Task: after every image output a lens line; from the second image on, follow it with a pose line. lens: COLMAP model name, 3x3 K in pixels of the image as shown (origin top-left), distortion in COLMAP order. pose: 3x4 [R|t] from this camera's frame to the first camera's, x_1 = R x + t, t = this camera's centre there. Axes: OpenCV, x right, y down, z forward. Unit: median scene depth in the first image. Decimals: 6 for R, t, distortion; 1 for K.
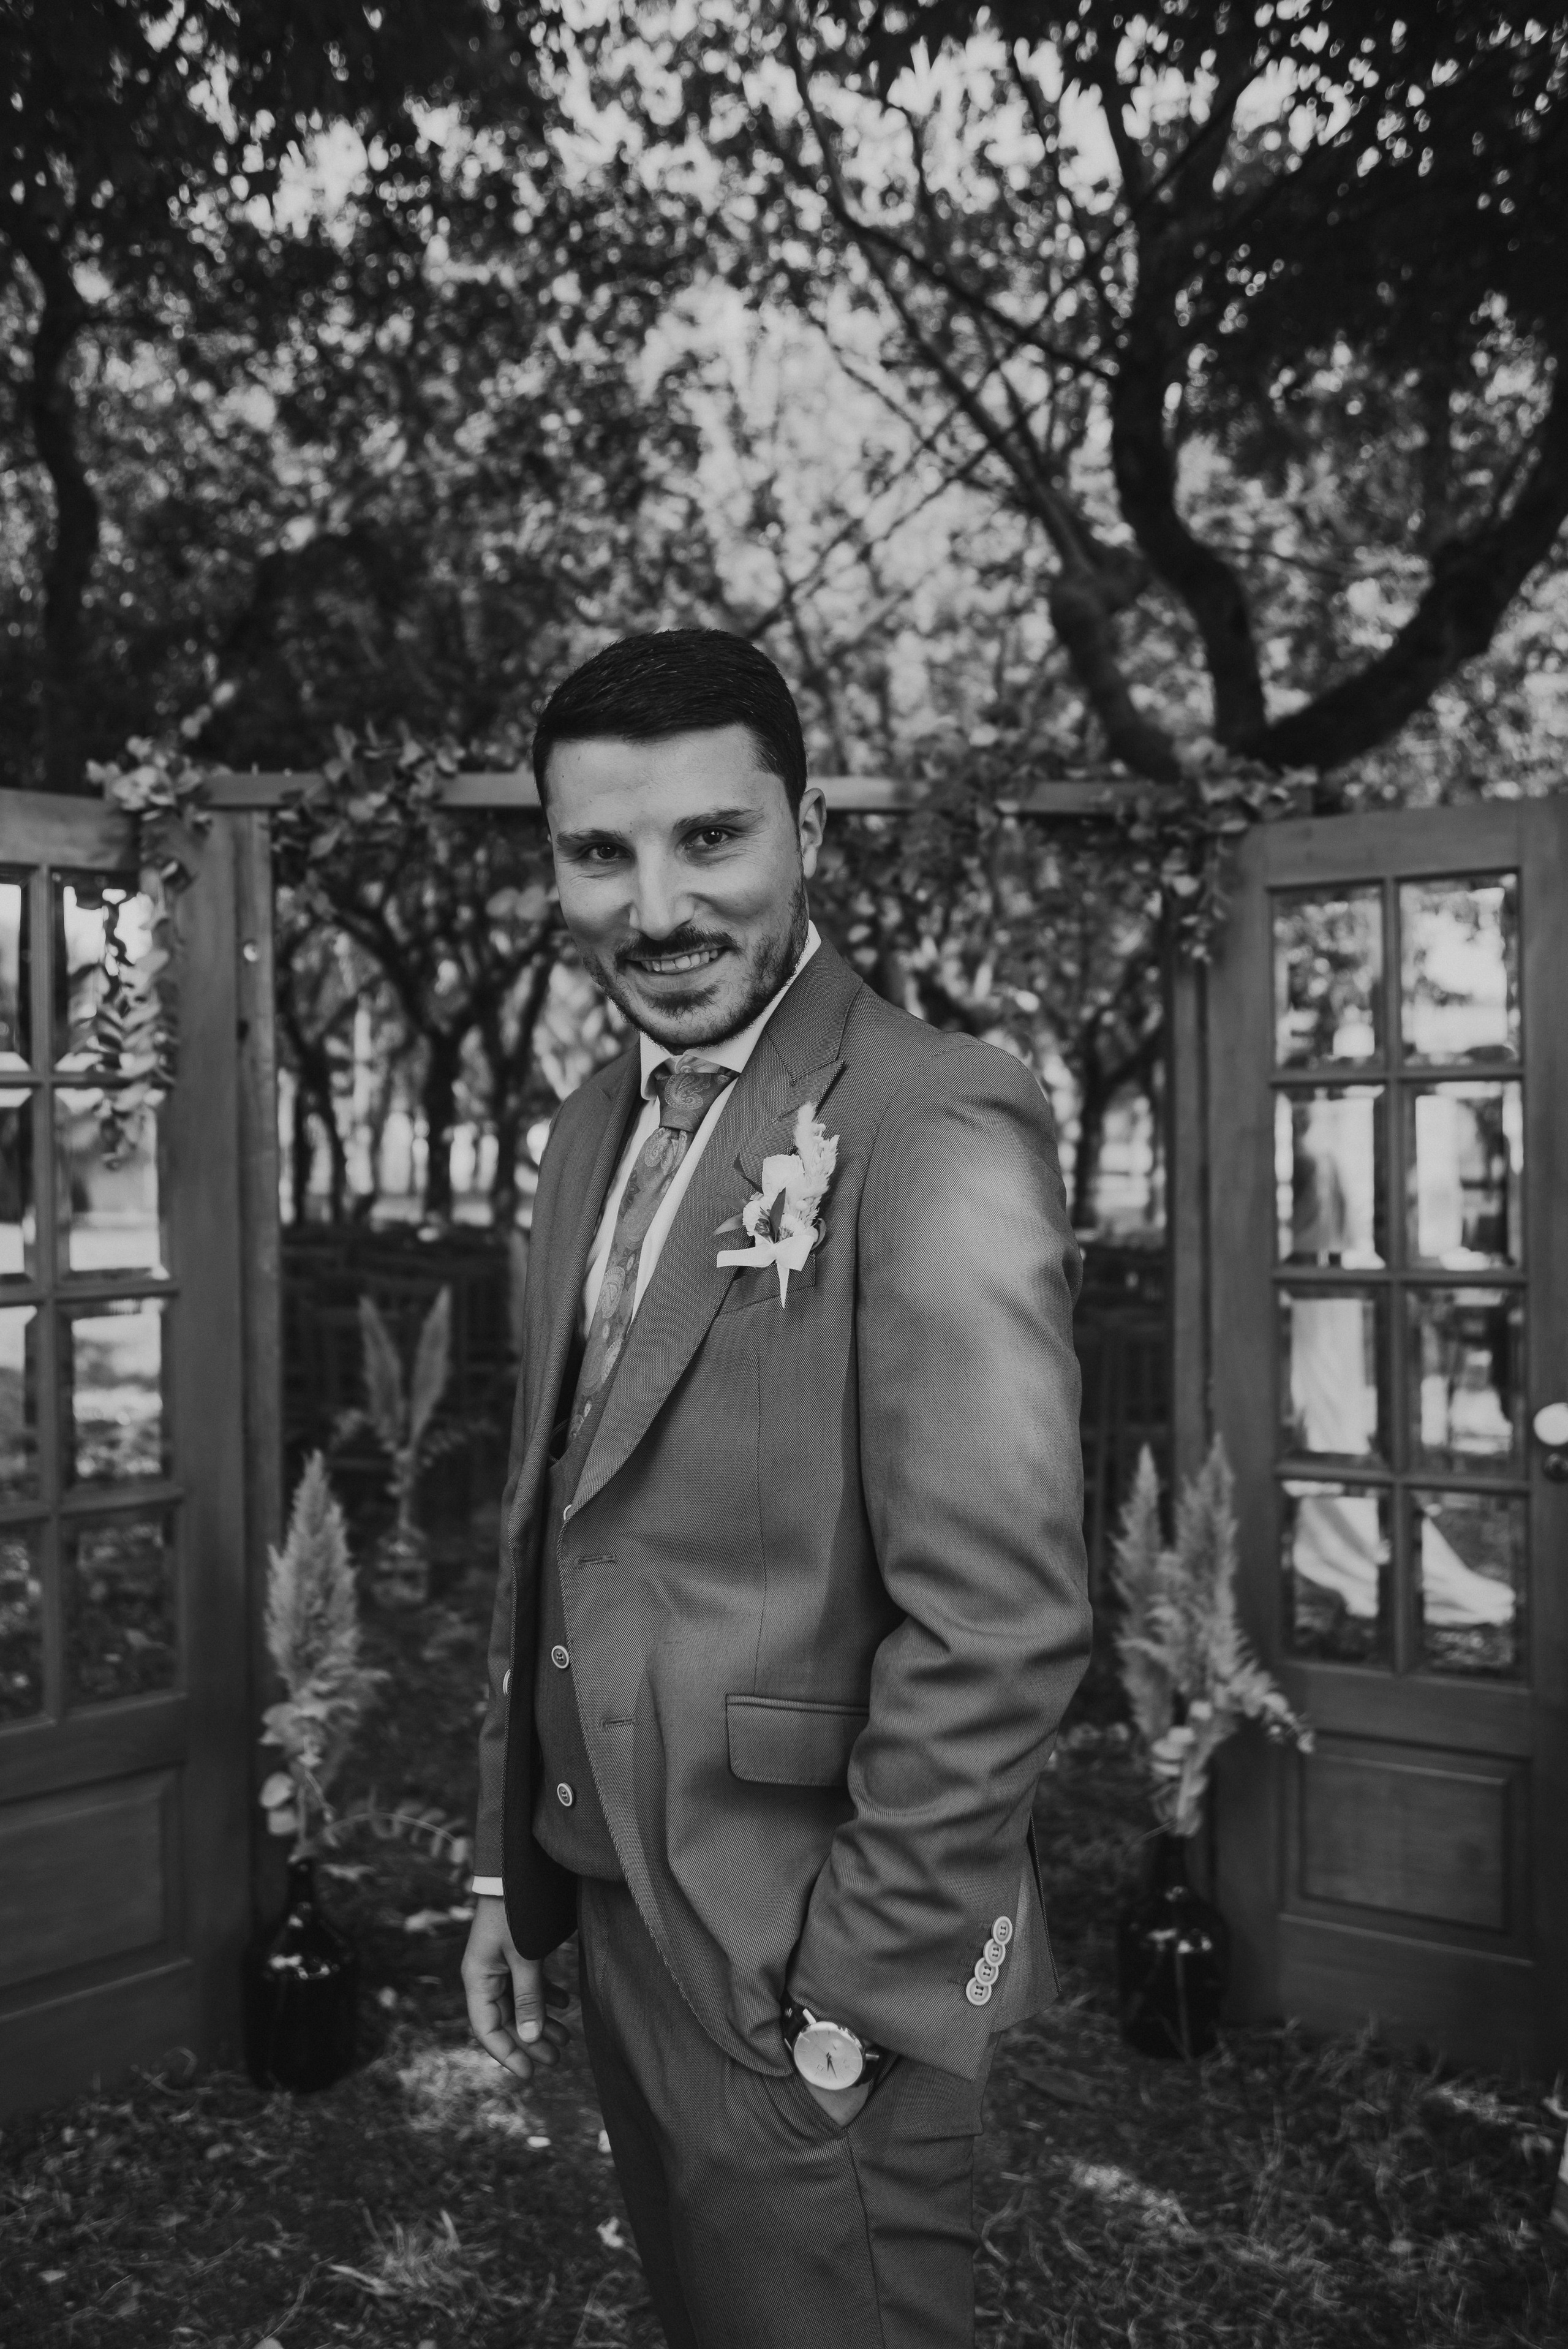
lens RADIAL K [[1940.8, 0, 775.5], [0, 1940.8, 1139.9], [0, 0, 1]] dist [-0.087802, 0.105570]
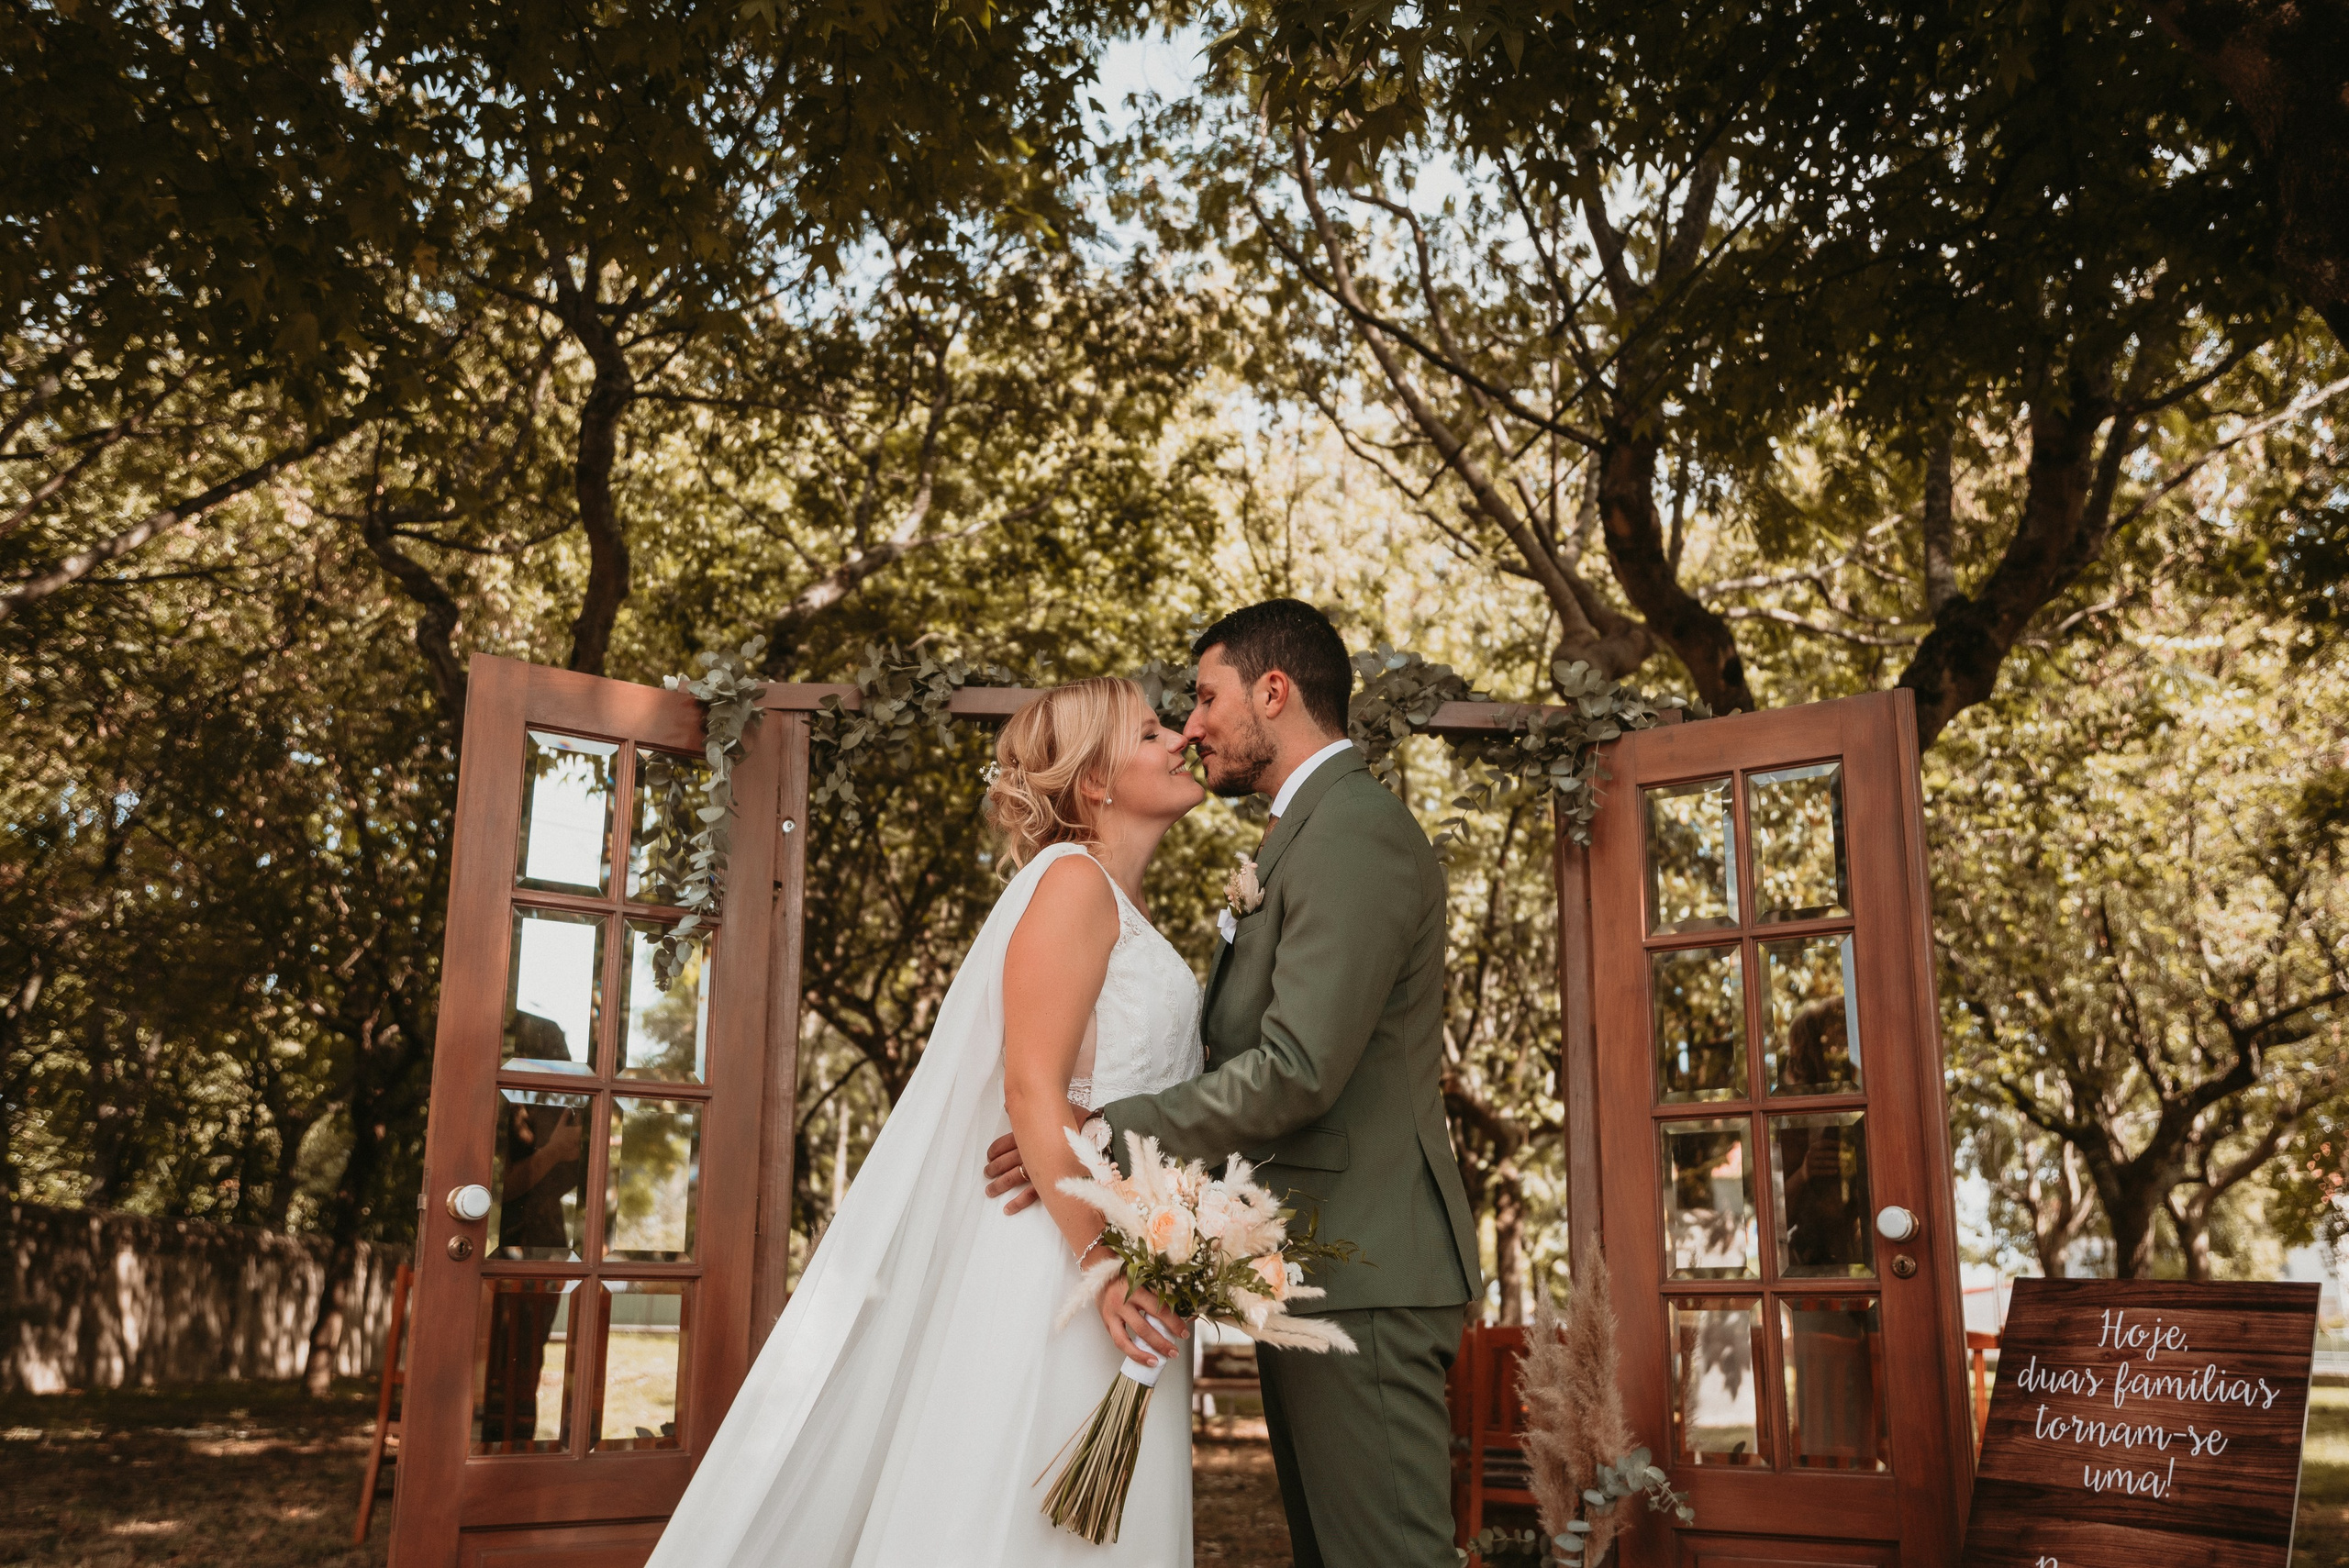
lens RADIAL K [[2187.9, 0, 1174.5], [0, 2187.9, 784.0], [0, 0, 1]] dist [0.004150, 0.025089]
pose [[0.998055, 0.005399, -0.062101, 0.031139], [-0.020422, 0.969581, -0.243916, 0.115339], [0.058895, 0.244709, 0.967806, -0.180197]]
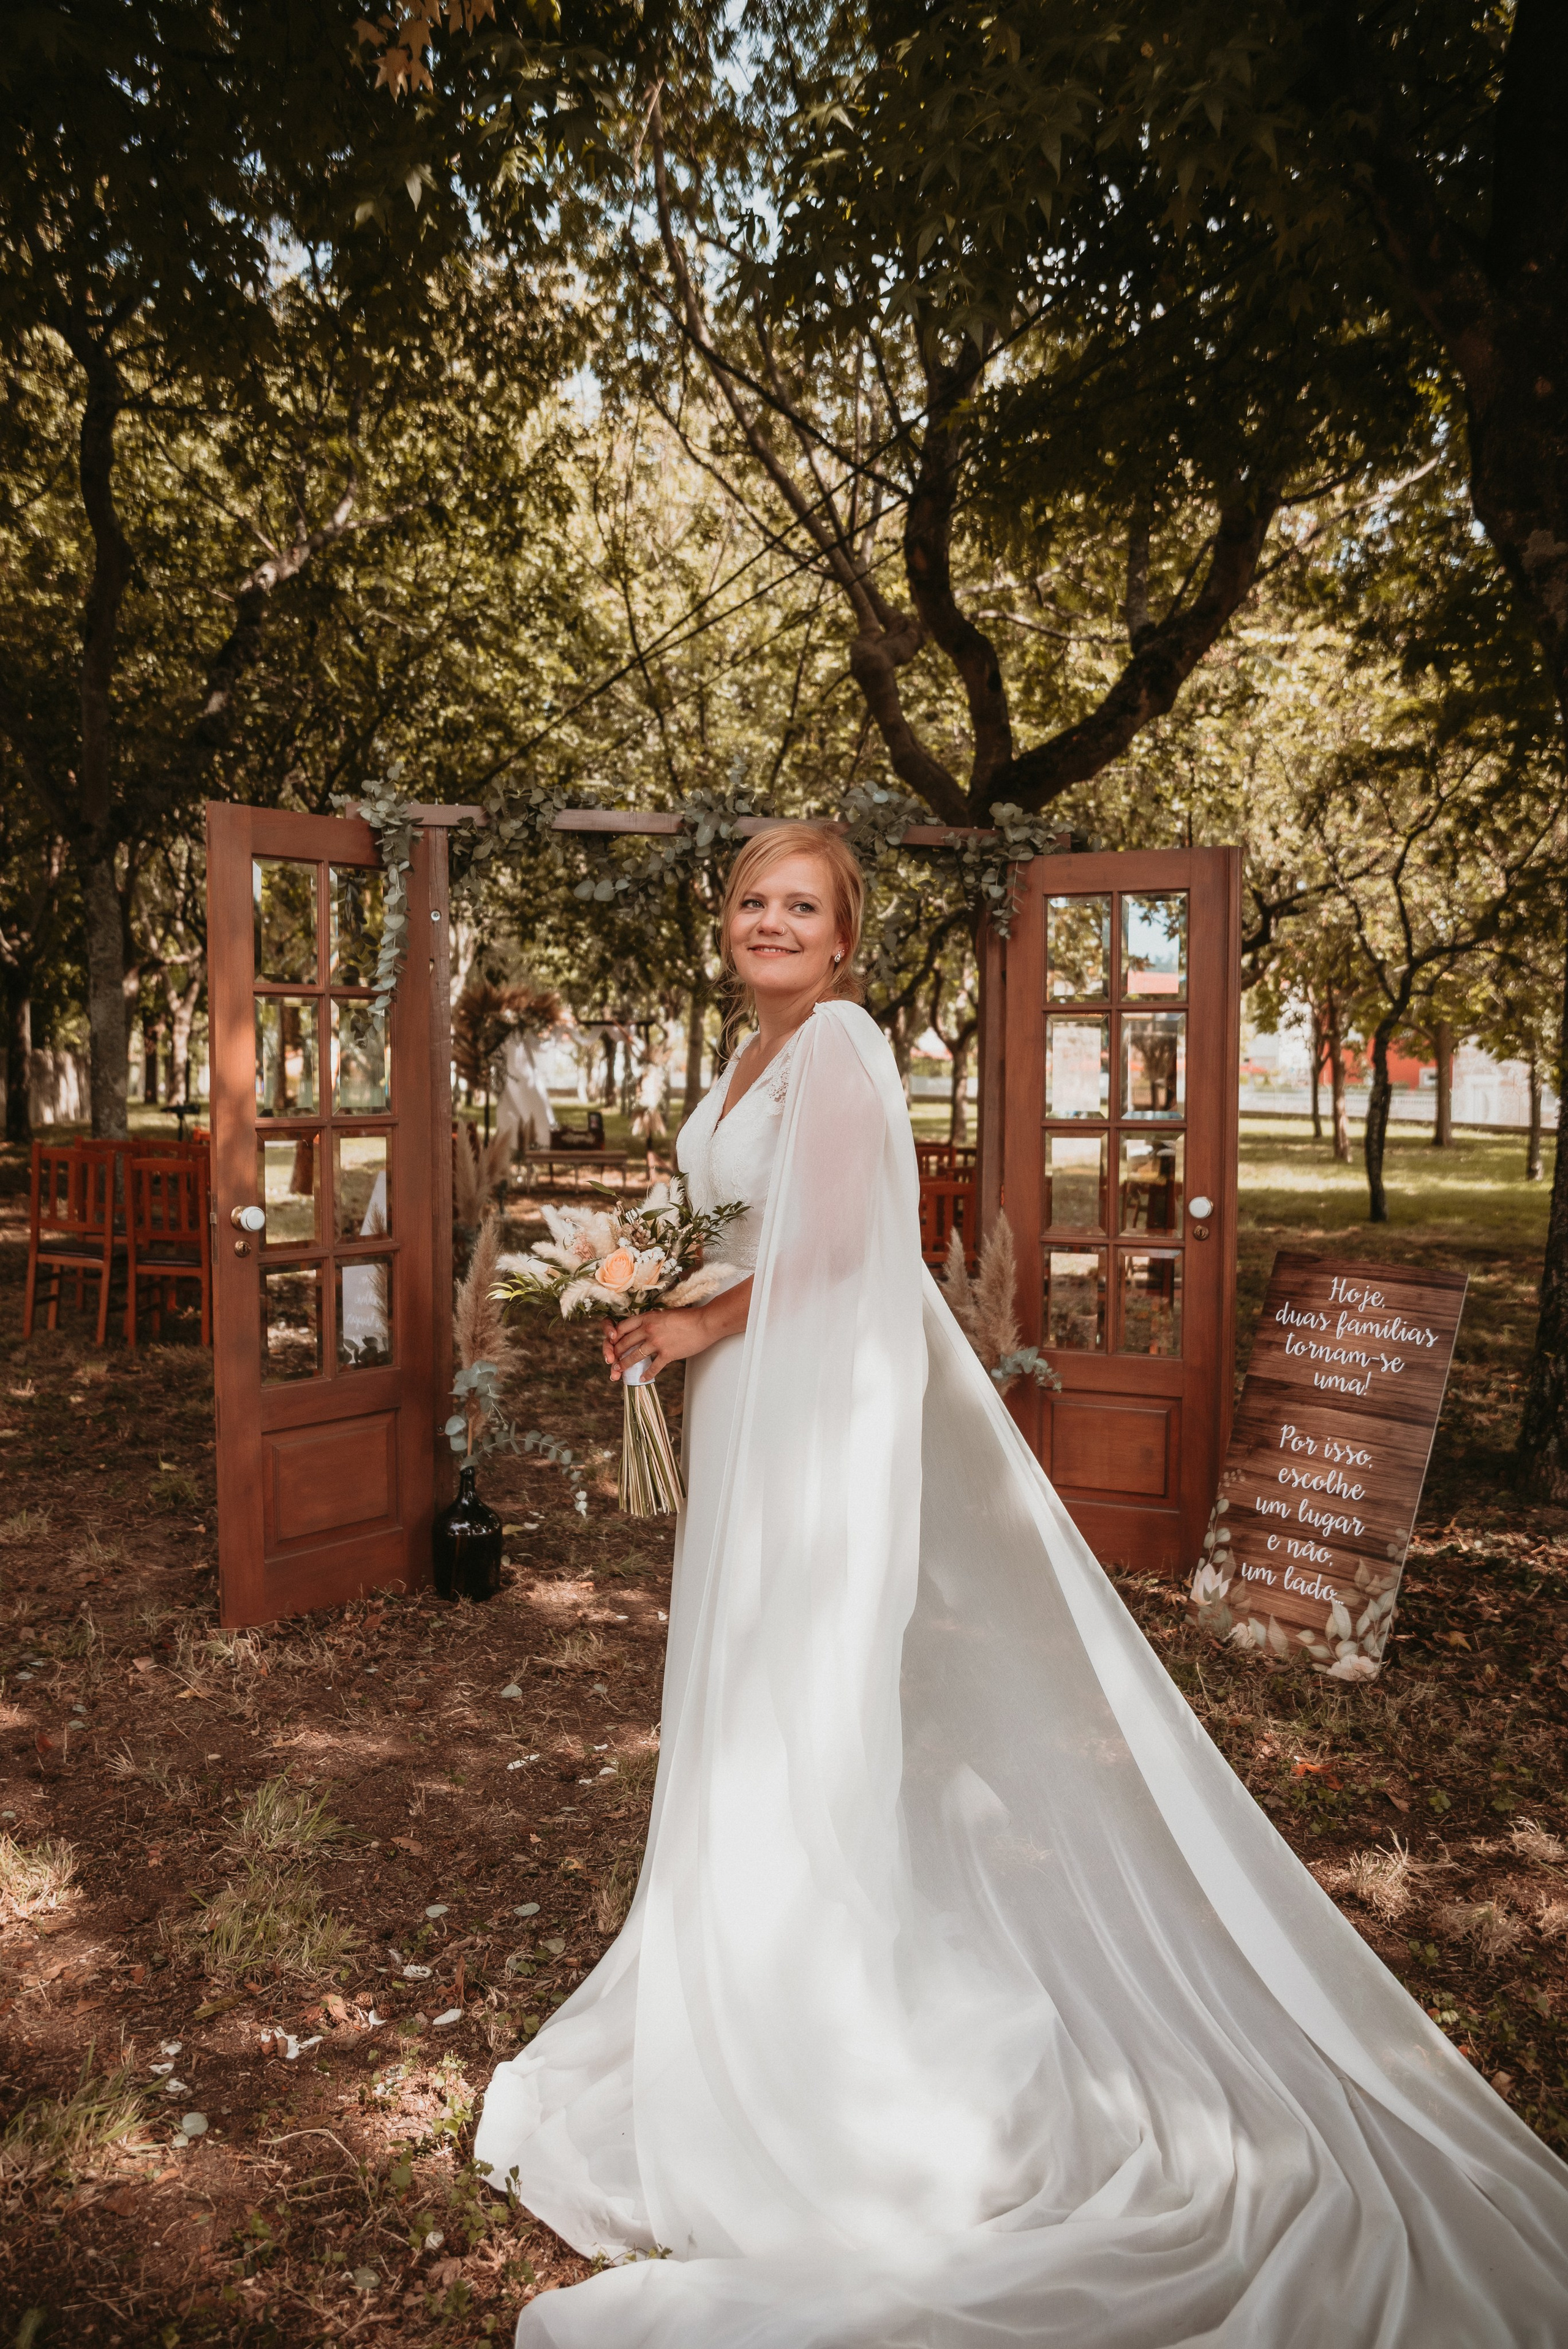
lens RADIAL K [[1631.2, 0, 784.0], [0, 1631.2, 1174.5], [0, 0, 1]] dist [-0.079015, 0.069155]
pose [[0.991276, 0.007887, 0.131567, -0.088231], [-0.016350, 0.997856, 0.063366, 0.015545], [-0.130785, -0.064965, 0.989280, -0.222289]]
